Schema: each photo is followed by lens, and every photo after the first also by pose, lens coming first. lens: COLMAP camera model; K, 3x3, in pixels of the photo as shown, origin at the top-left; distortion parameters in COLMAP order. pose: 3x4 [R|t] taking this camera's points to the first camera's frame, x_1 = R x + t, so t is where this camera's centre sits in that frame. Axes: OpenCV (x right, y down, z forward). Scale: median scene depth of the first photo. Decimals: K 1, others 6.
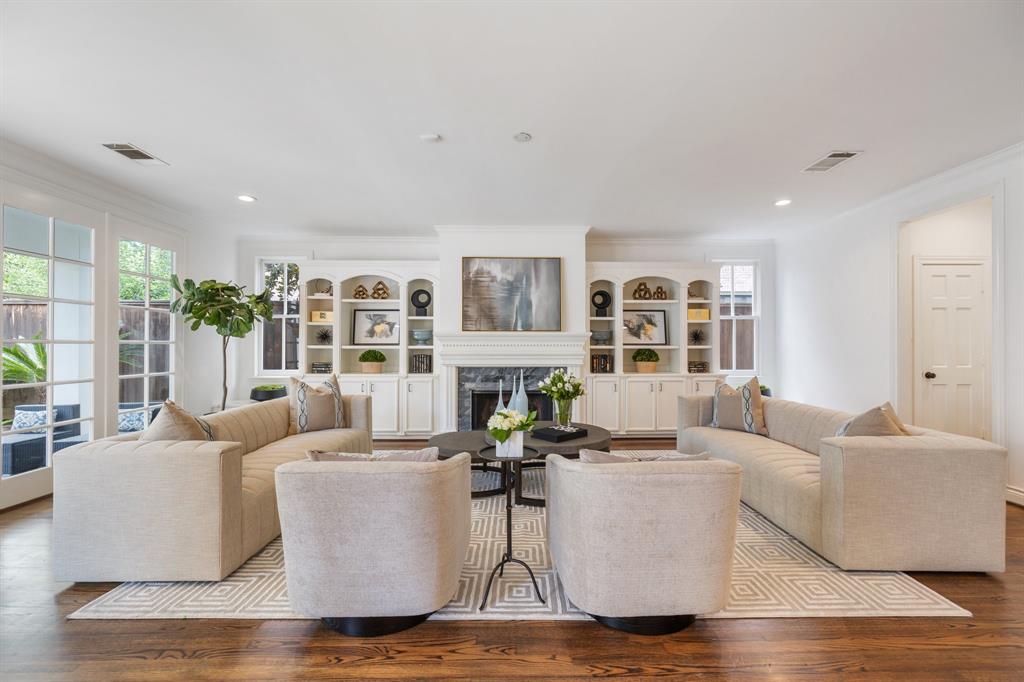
lens RADIAL K [[440.0, 0, 511.0], [0, 440.0, 341.9], [0, 0, 1]] dist [-0.008096, -0.000789]
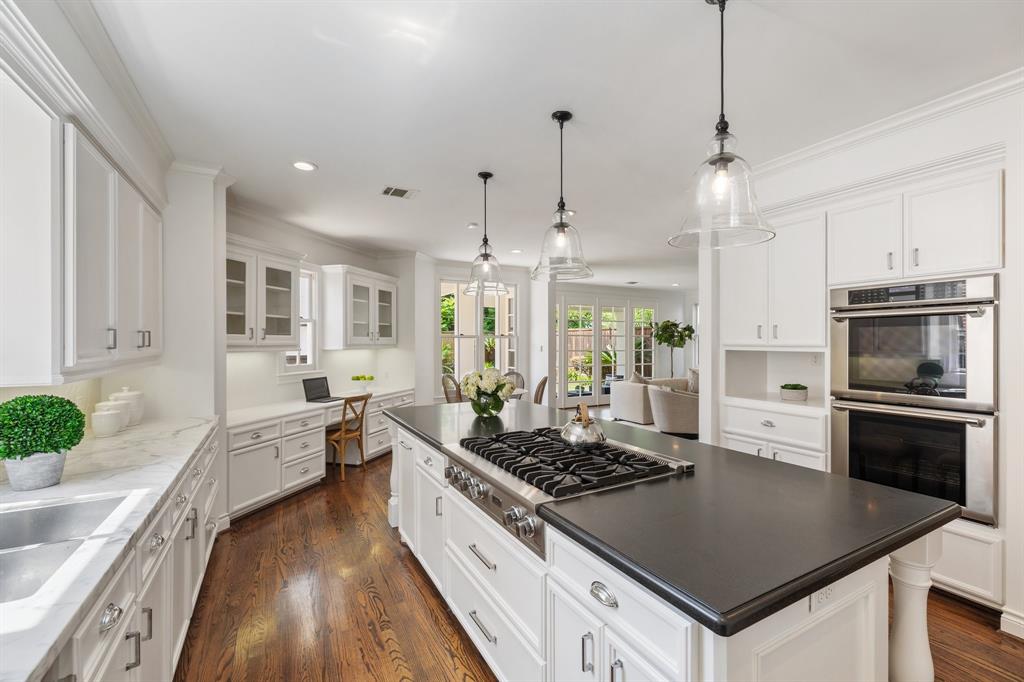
lens RADIAL K [[440.0, 0, 509.4], [0, 440.0, 339.1], [0, 0, 1]] dist [-0.008096, -0.000789]
pose [[0.465961, -0.010696, -0.884741, 0.781065], [0.015363, 0.999874, -0.003996, -0.049750], [0.884672, -0.011730, 0.466067, -0.625689]]
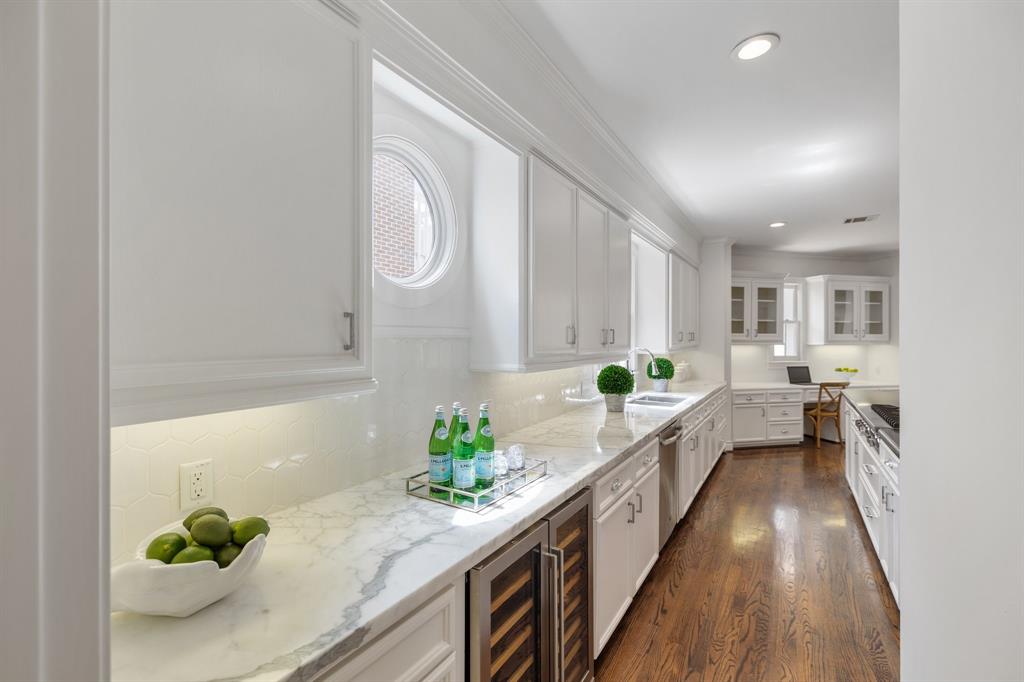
lens RADIAL K [[440.0, 0, 516.0], [0, 440.0, 338.2], [0, 0, 1]] dist [-0.008096, -0.000789]
pose [[-0.534403, -0.005909, -0.845209, 1.164109], [0.004691, 0.999939, -0.009956, -0.046821], [0.845217, -0.009286, -0.534343, -0.570575]]
